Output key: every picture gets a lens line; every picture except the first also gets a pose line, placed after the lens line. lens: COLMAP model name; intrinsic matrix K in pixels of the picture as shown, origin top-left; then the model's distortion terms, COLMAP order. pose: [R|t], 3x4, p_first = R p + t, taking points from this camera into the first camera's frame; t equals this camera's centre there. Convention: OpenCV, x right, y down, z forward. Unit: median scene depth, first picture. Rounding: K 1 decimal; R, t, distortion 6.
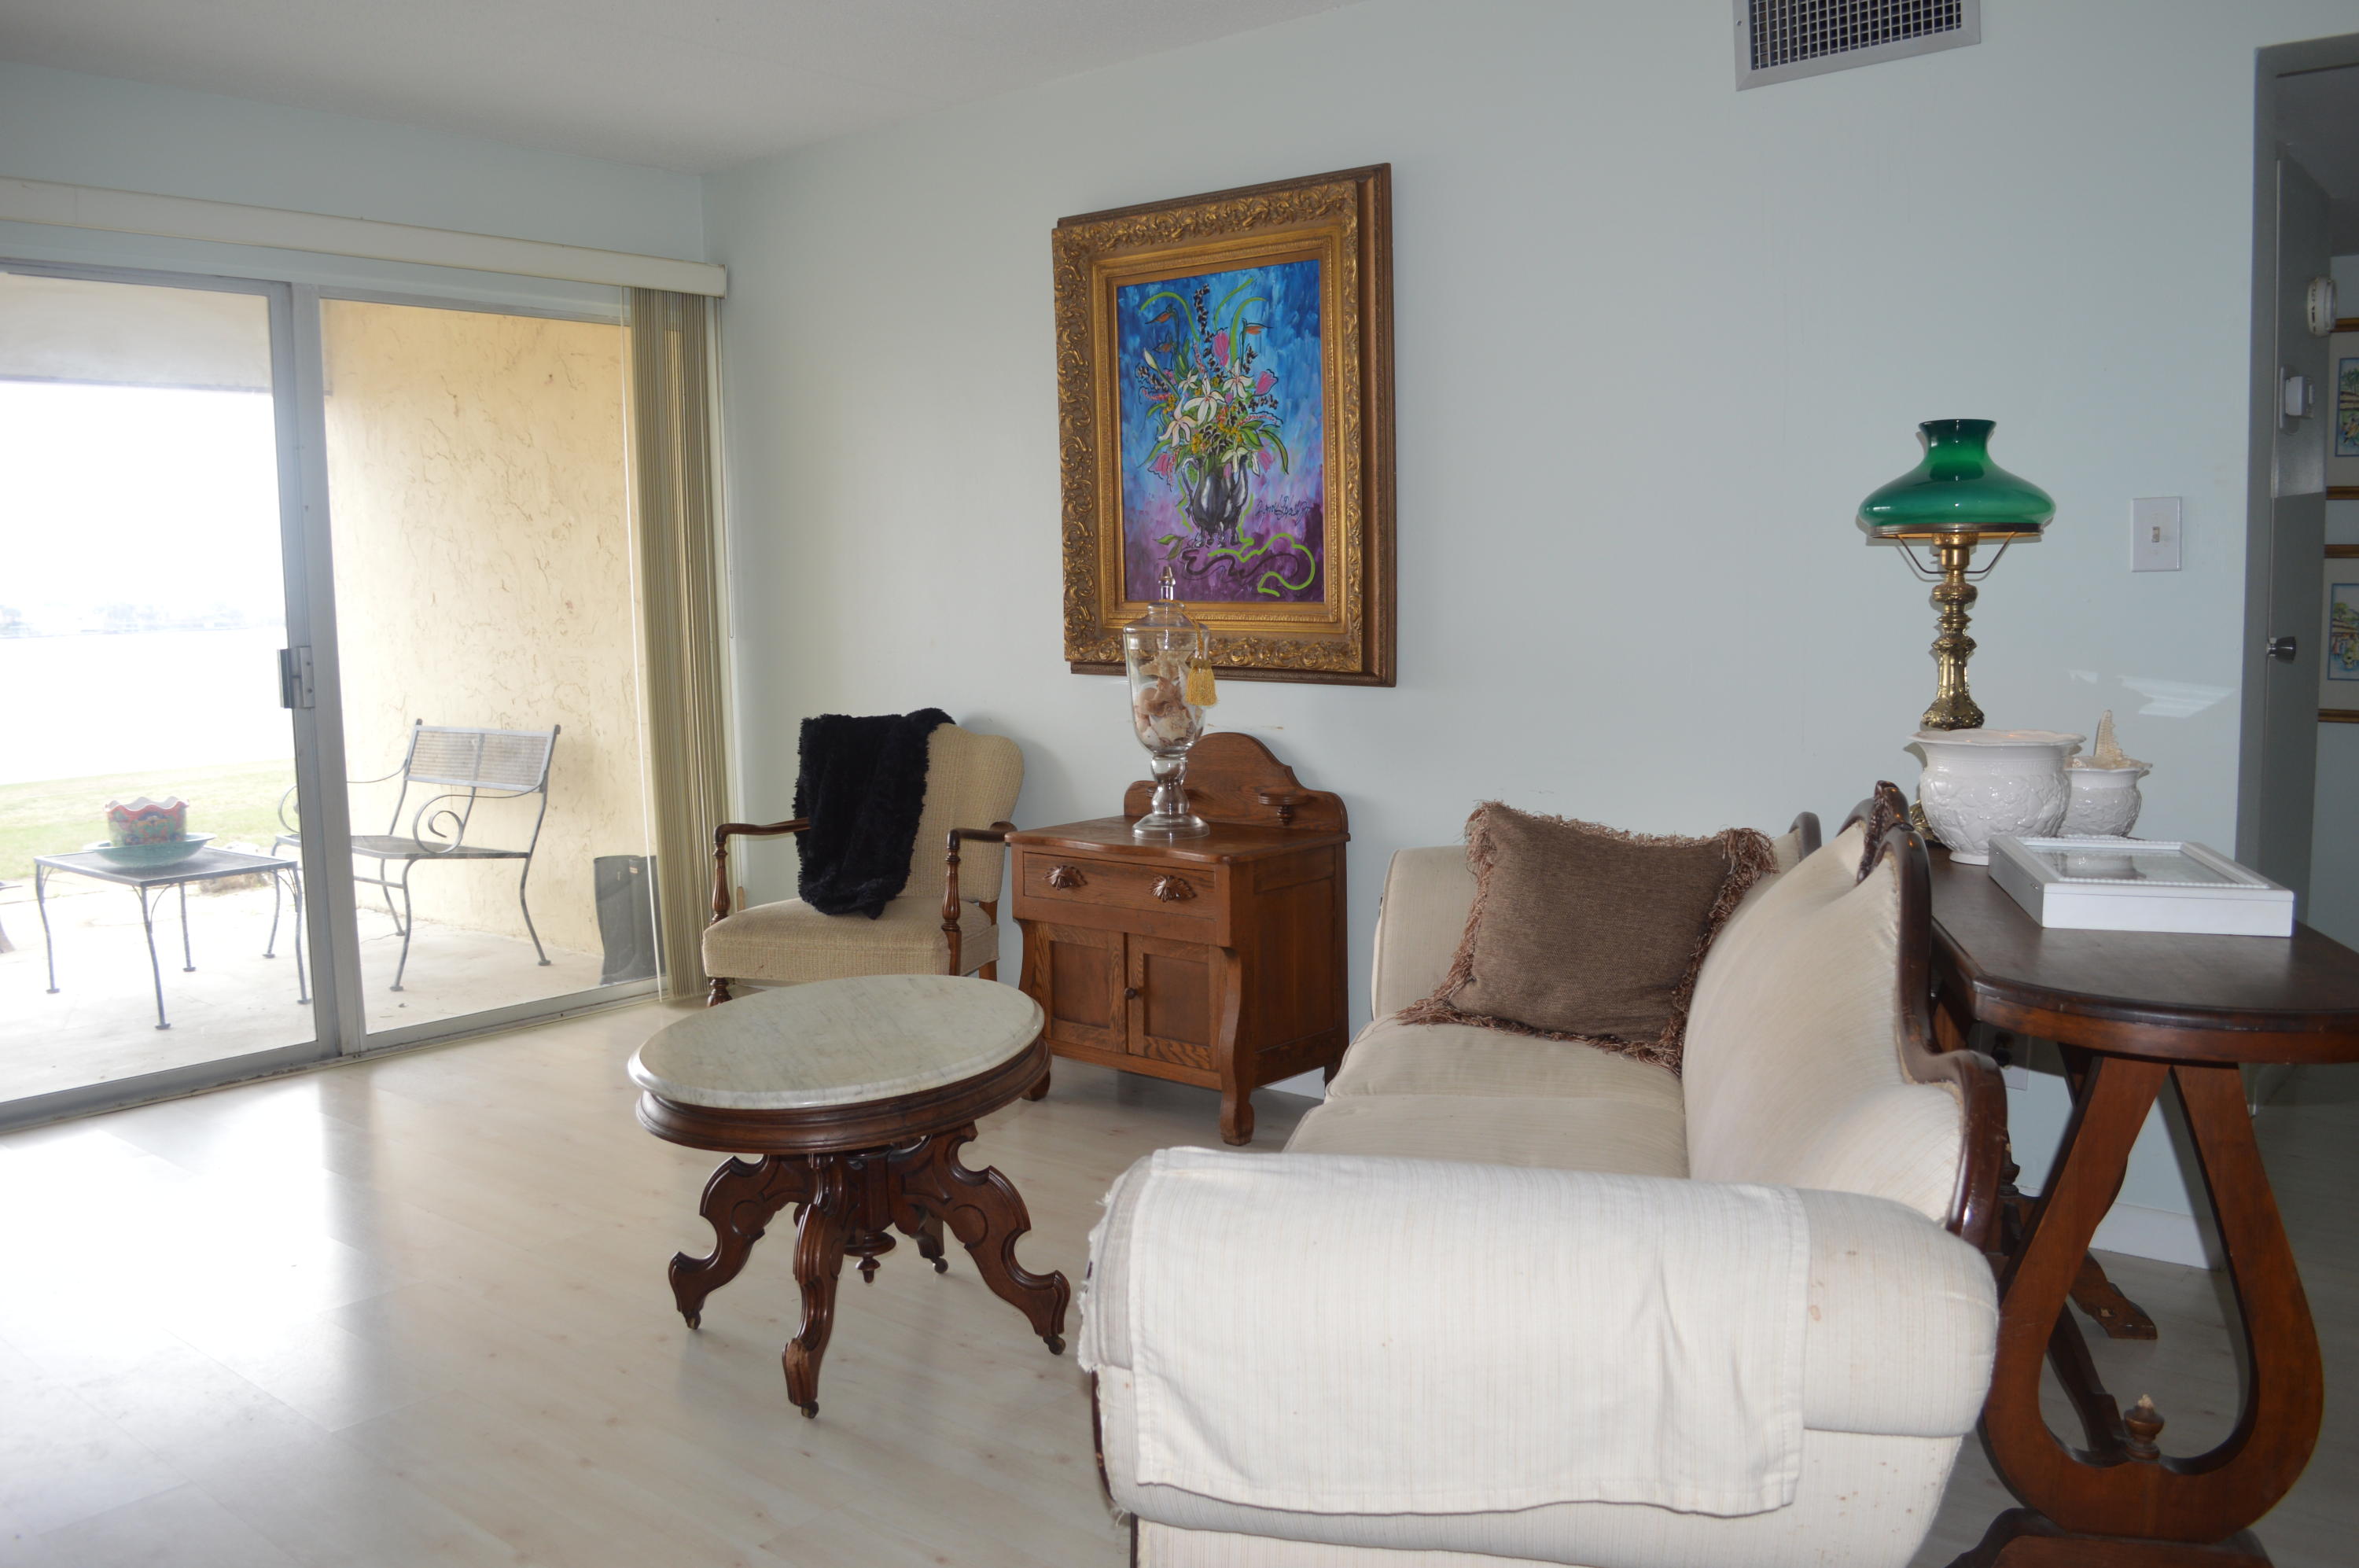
lens RADIAL K [[1872.3, 0, 1169.1], [0, 1872.3, 789.9], [0, 0, 1]] dist [-0.088528, 0.017361]
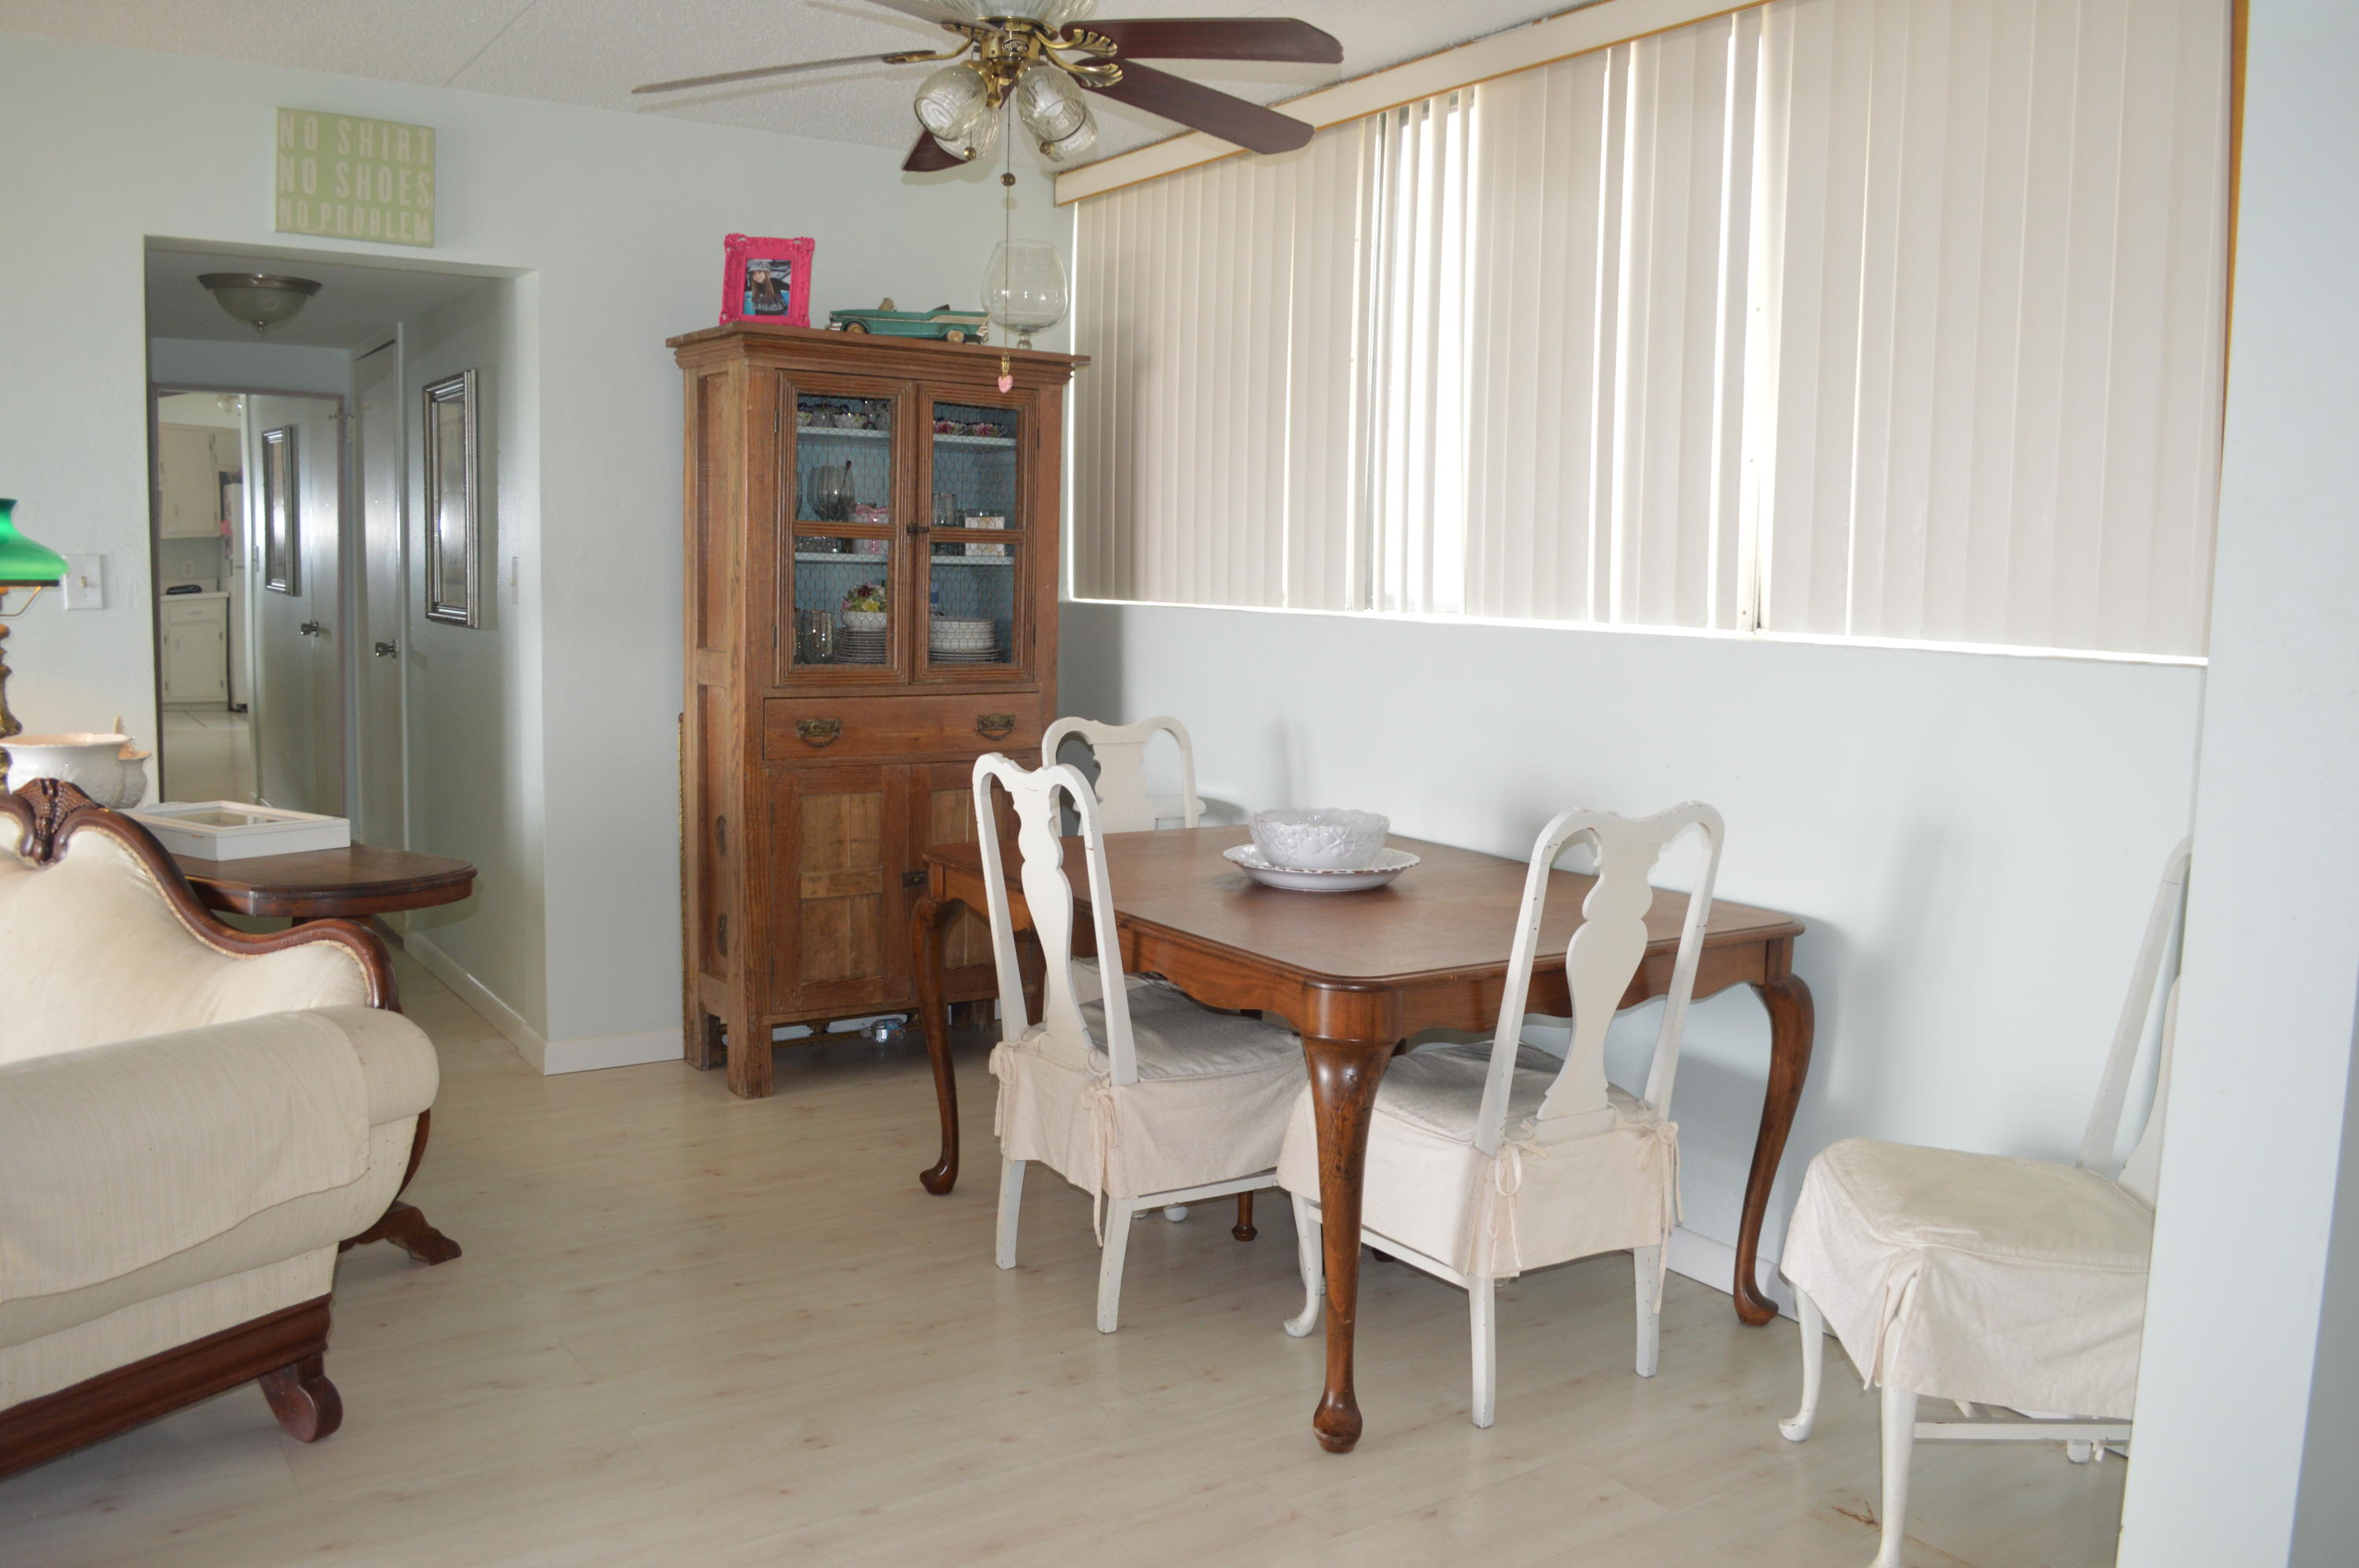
lens RADIAL K [[1872.3, 0, 1169.1], [0, 1872.3, 789.9], [0, 0, 1]] dist [-0.088528, 0.017361]
pose [[0.275250, -0.087646, 0.957369, -0.385823], [0.075999, 0.994703, 0.069214, -0.014748], [-0.958364, 0.053708, 0.280453, -0.092706]]
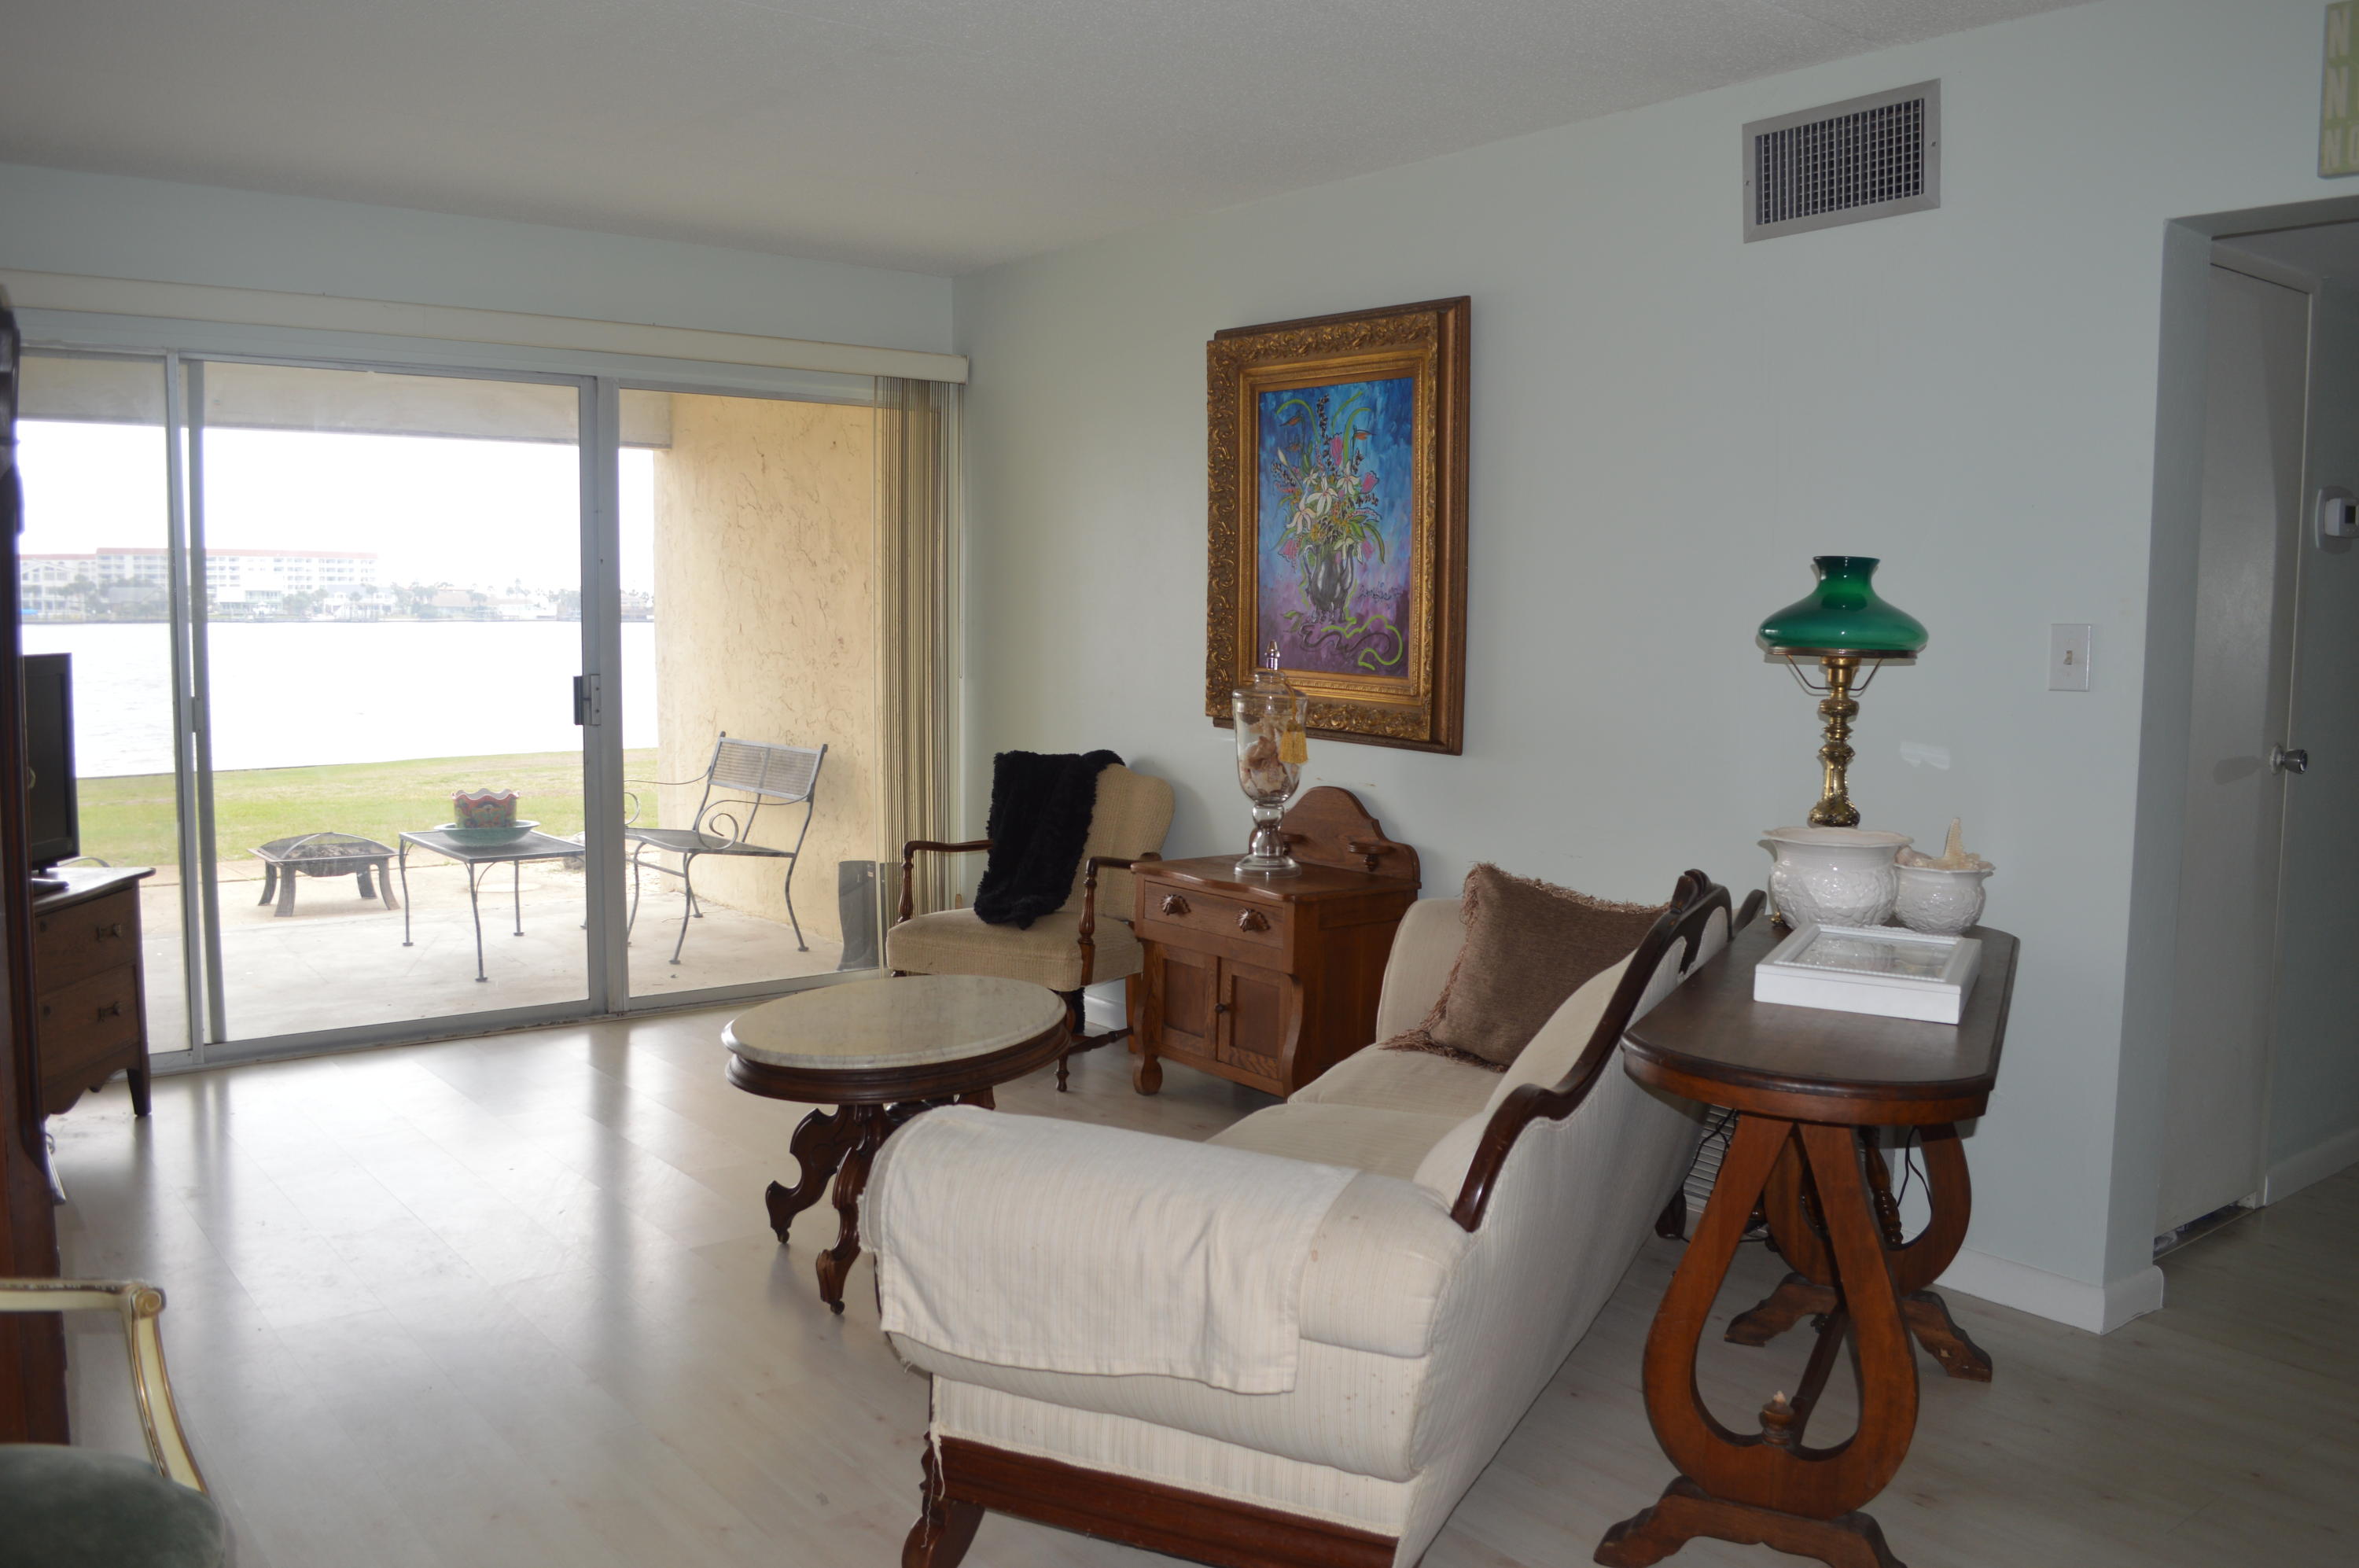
lens RADIAL K [[1879.0, 0, 1172.0], [0, 1879.0, 786.5], [0, 0, 1]] dist [-0.091357, 0.018684]
pose [[0.977243, 0.051672, -0.205735, 0.179247], [-0.054060, 0.998520, -0.006000, -0.019505], [0.205120, 0.016985, 0.978589, -0.142266]]
